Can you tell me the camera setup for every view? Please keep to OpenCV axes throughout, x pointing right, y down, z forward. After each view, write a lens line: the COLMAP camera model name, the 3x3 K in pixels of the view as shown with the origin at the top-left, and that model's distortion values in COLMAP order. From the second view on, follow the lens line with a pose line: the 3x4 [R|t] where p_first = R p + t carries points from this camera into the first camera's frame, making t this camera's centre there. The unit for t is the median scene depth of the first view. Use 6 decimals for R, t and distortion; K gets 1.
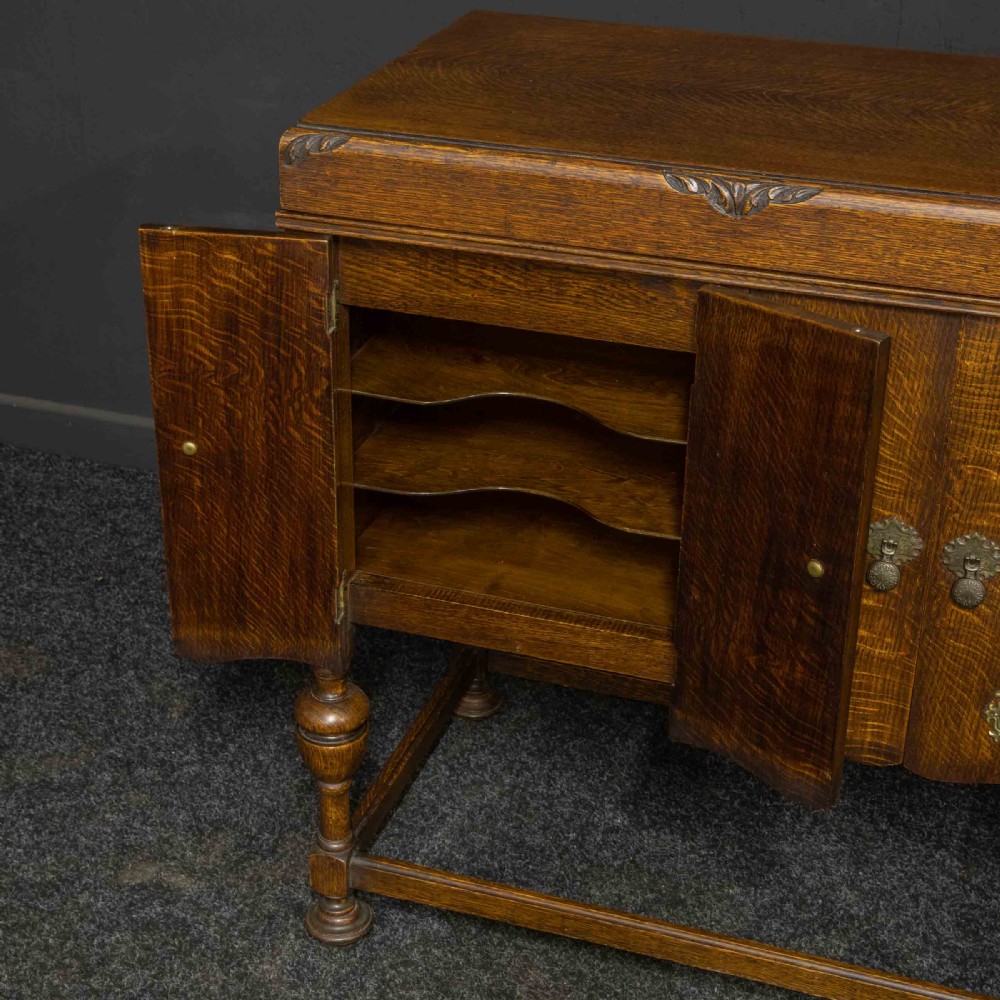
lens RADIAL K [[1933.3, 0, 453.5], [0, 1933.3, 526.4], [0, 0, 1]] dist [0.058260, 0.000000]
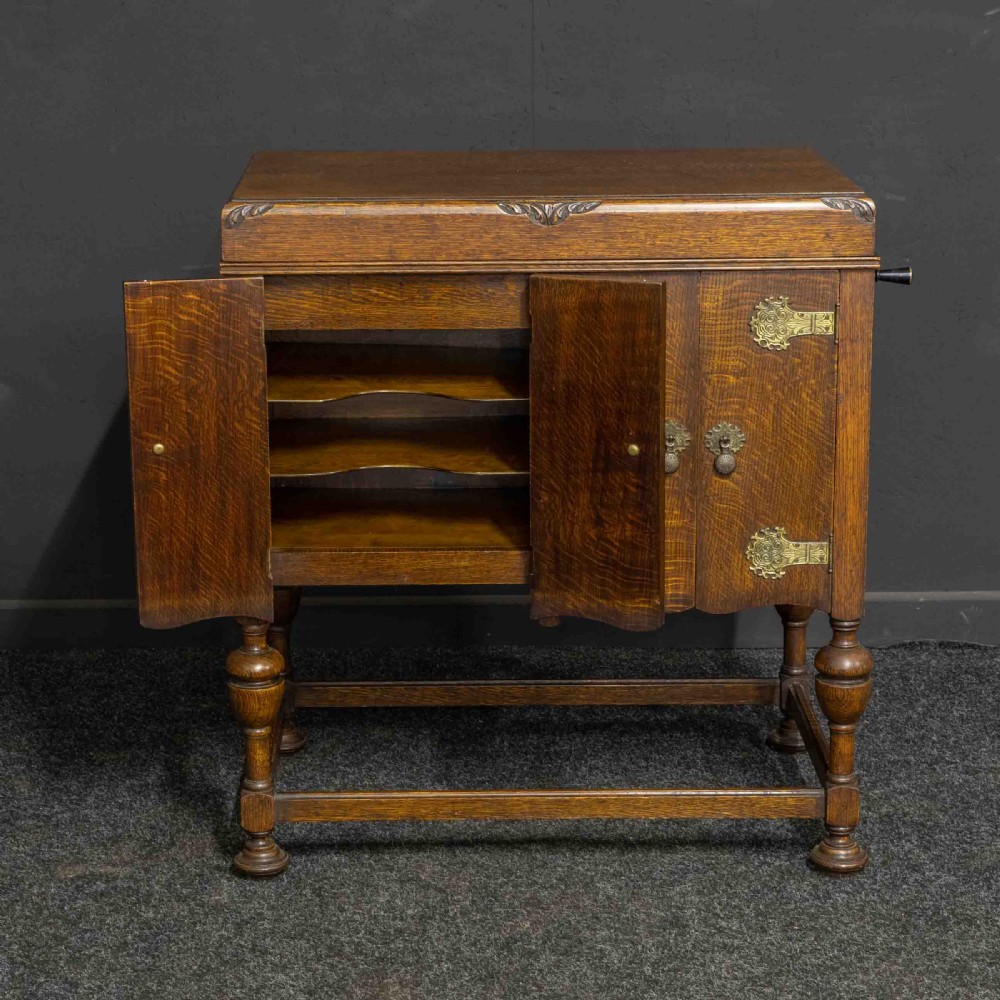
lens RADIAL K [[2961.4, 0, 448.6], [0, 2961.4, 513.1], [0, 0, 1]] dist [0.165926, 0.000000]
pose [[0.944342, -0.099548, 0.313541, -0.634162], [0.166156, 0.966940, -0.193439, 0.461637], [-0.283919, 0.234769, 0.929663, -1.017815]]
